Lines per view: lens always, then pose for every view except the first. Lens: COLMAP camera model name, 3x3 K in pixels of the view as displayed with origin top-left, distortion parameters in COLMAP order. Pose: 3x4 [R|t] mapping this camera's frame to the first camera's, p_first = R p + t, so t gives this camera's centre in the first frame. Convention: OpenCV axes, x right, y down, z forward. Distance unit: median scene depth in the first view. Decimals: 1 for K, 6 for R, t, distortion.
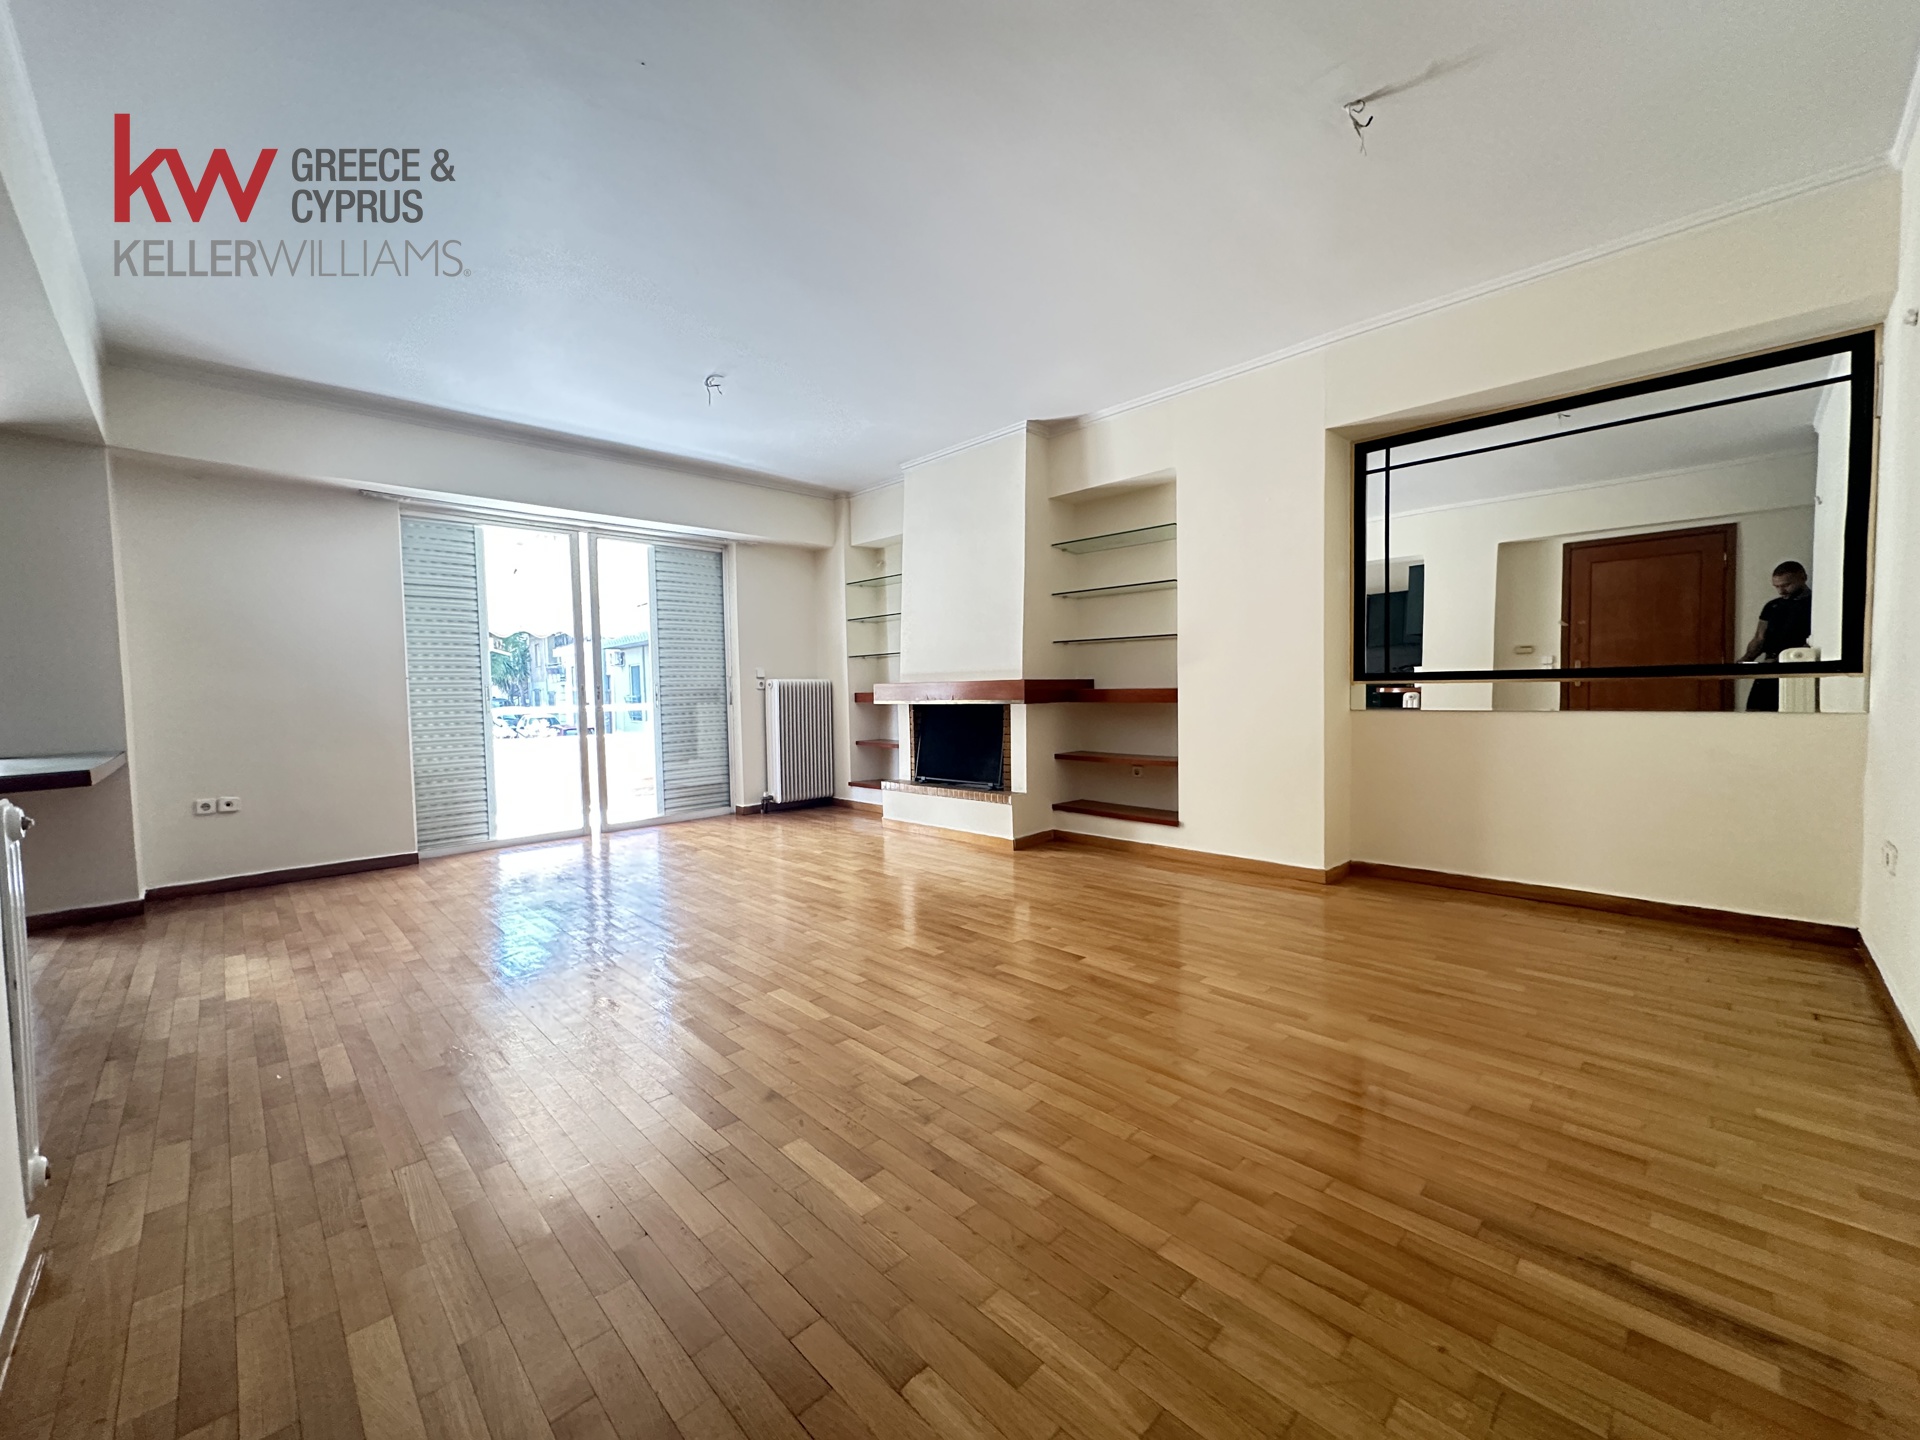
lens RADIAL K [[758.0, 0, 965.1], [0, 758.0, 721.0], [0, 0, 1]] dist [-0.005118, -0.000052]
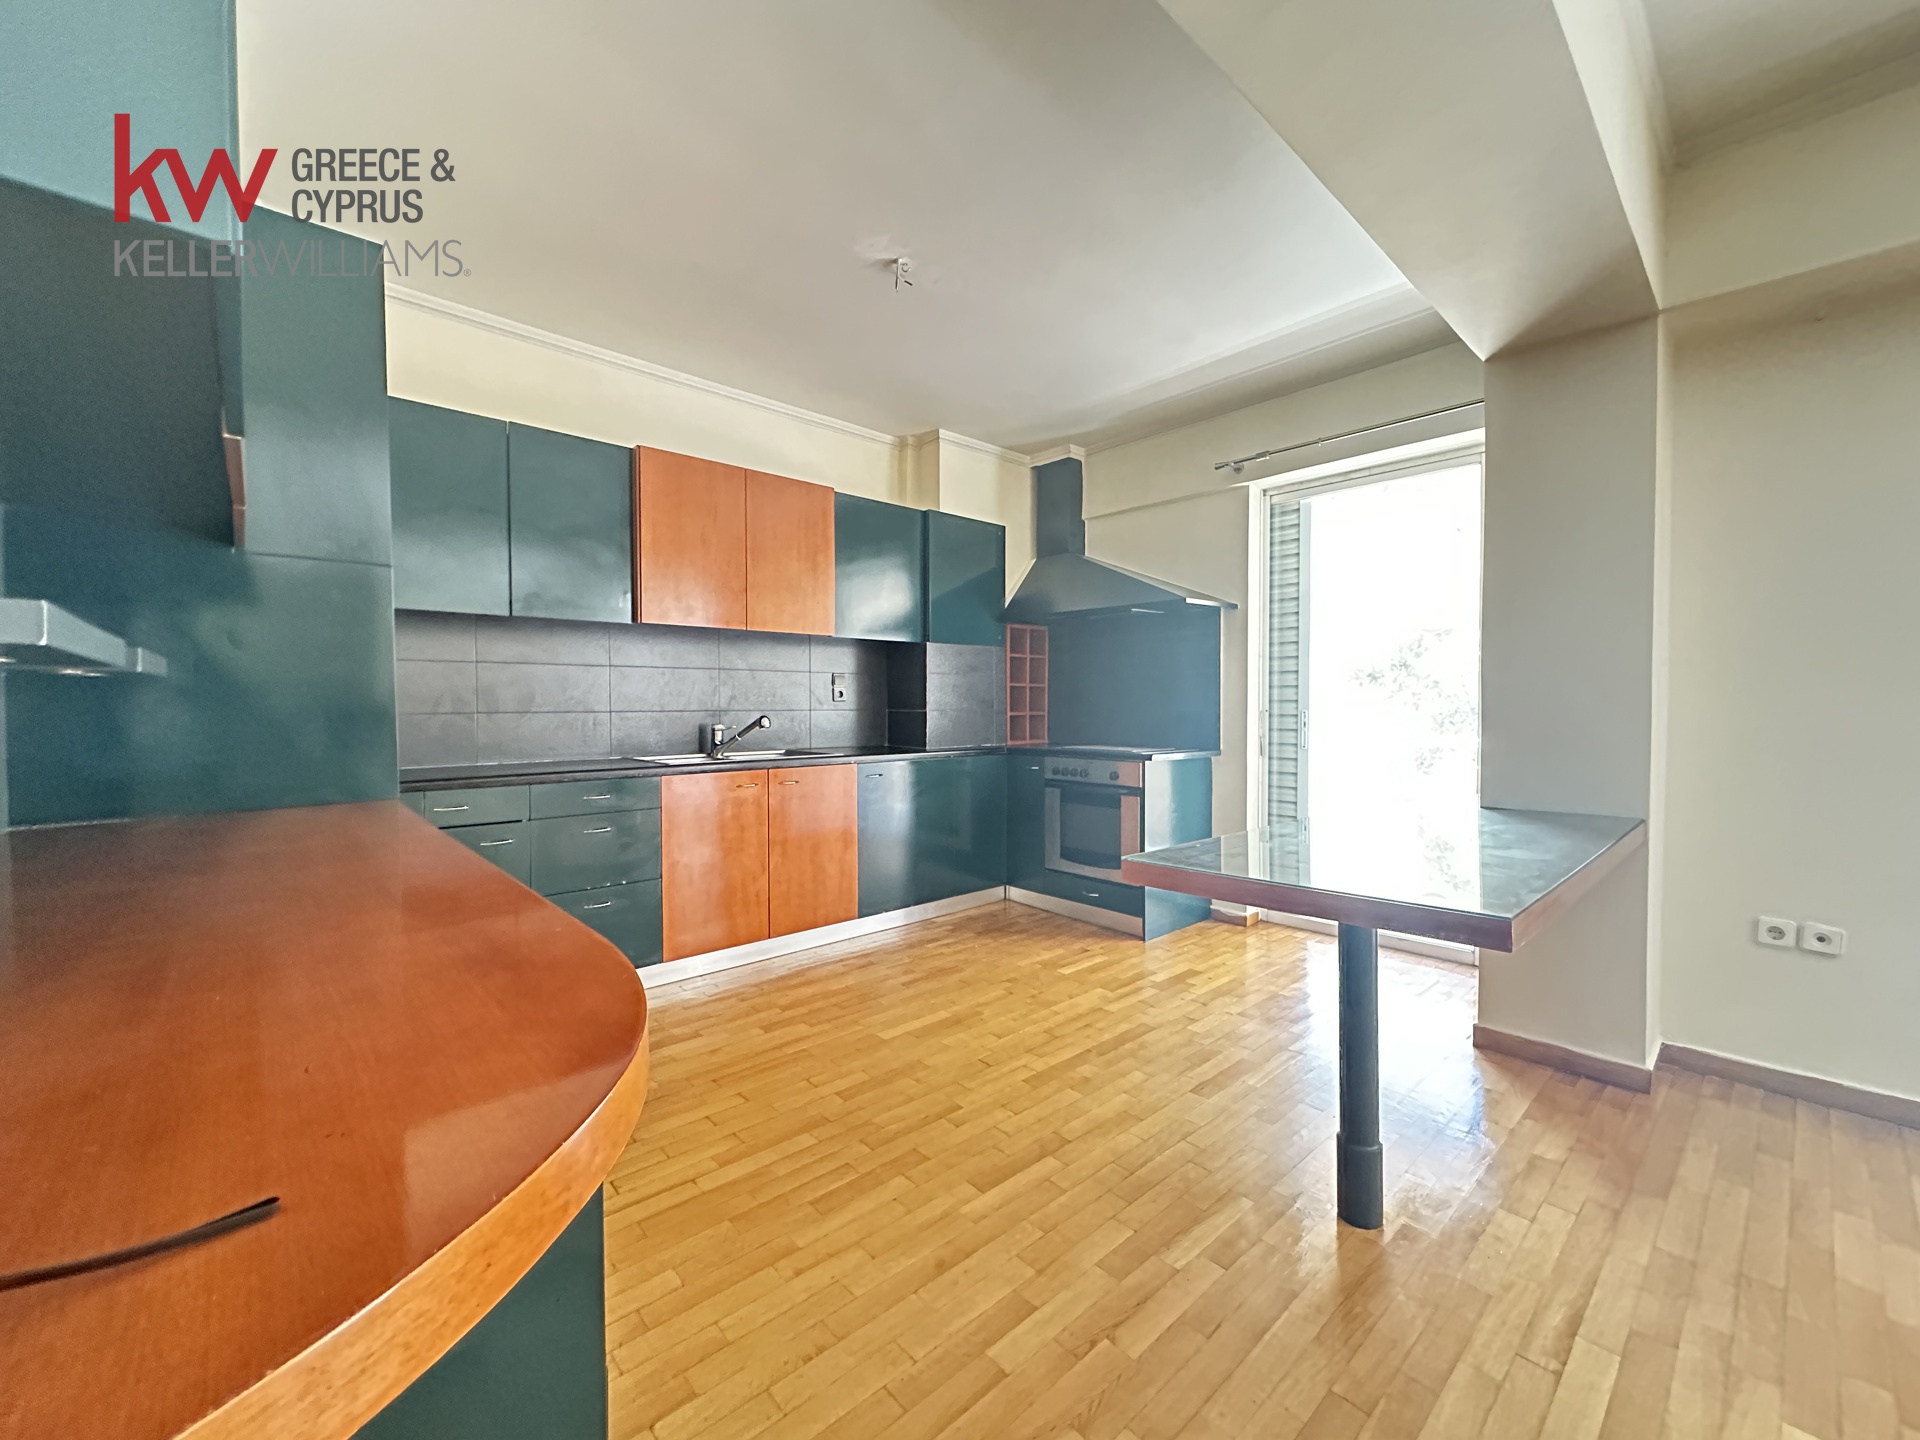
lens RADIAL K [[758.0, 0, 958.3], [0, 758.0, 719.2], [0, 0, 1]] dist [-0.005118, -0.000052]
pose [[-0.046903, 0.041058, -0.998055, -0.473355], [-0.046436, 0.997985, 0.043237, -0.038677], [0.997820, 0.048373, -0.044902, 0.456729]]
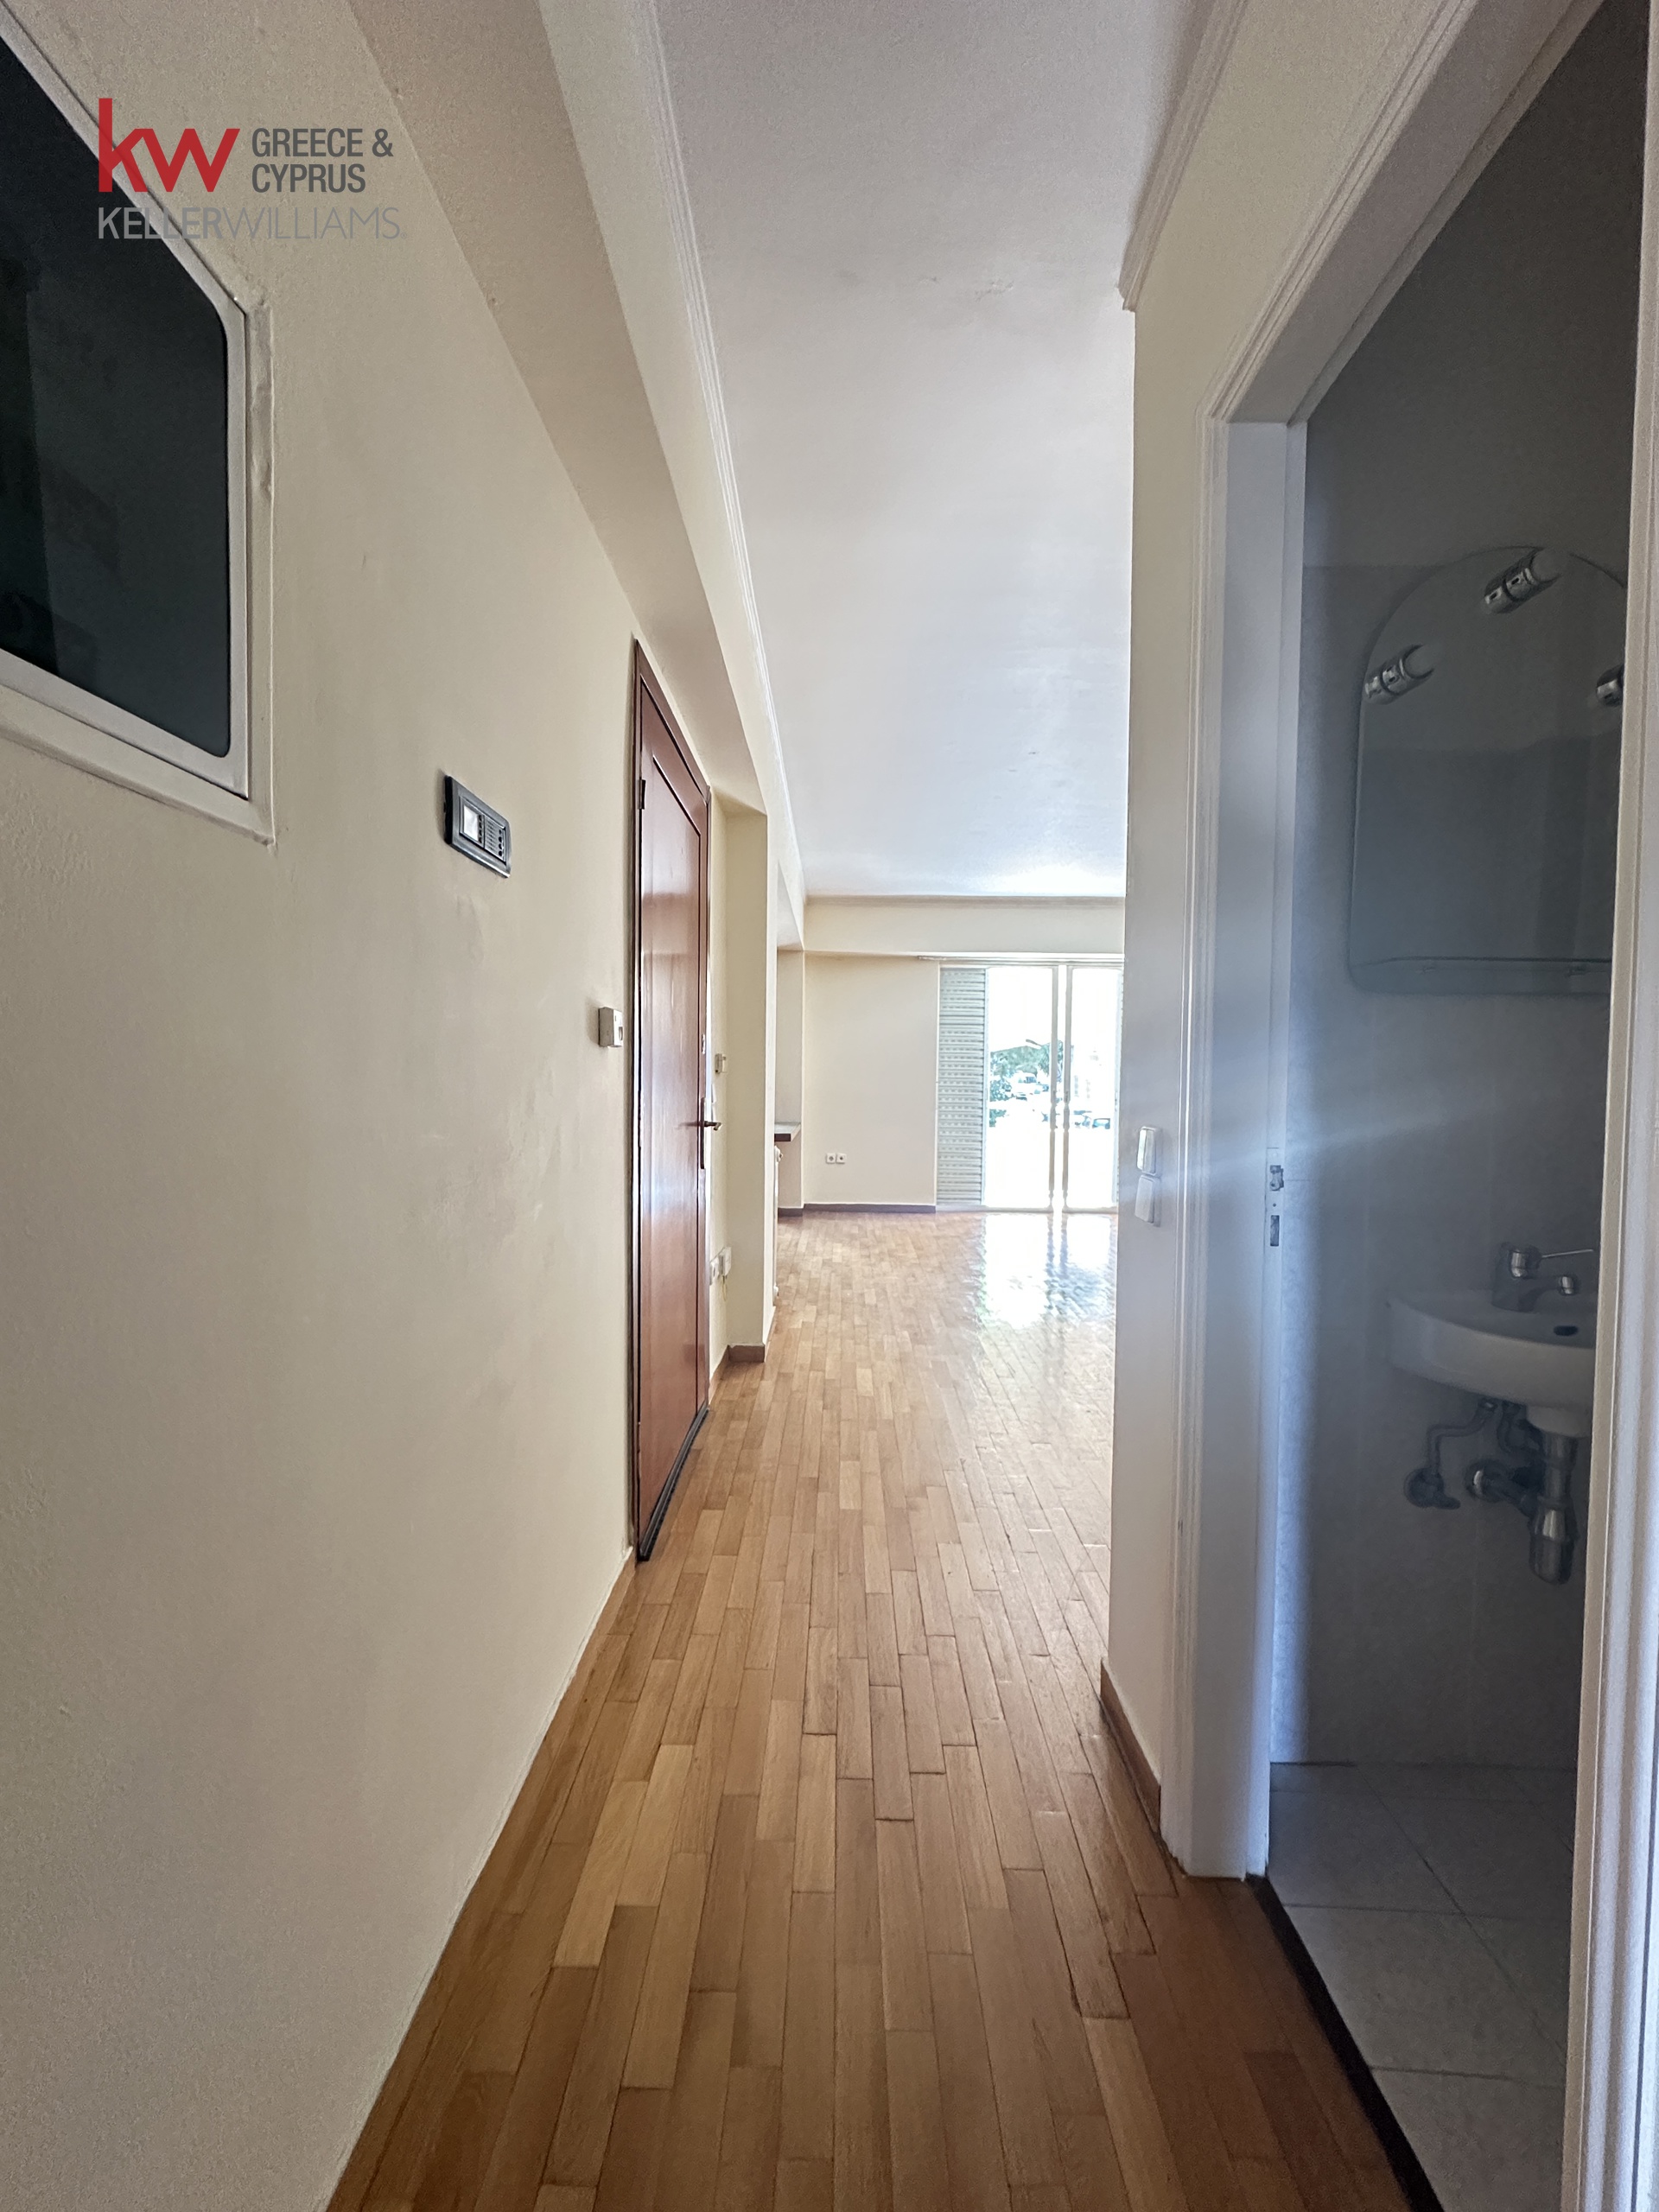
lens RADIAL K [[873.2, 0, 830.0], [0, 873.2, 1104.1], [0, 0, 1]] dist [-0.005118, -0.000052]
pose [[0.698059, 0.050329, -0.714269, 0.383269], [-0.059445, 0.998157, 0.012237, -0.031059], [0.713568, 0.033917, 0.699764, -0.376175]]
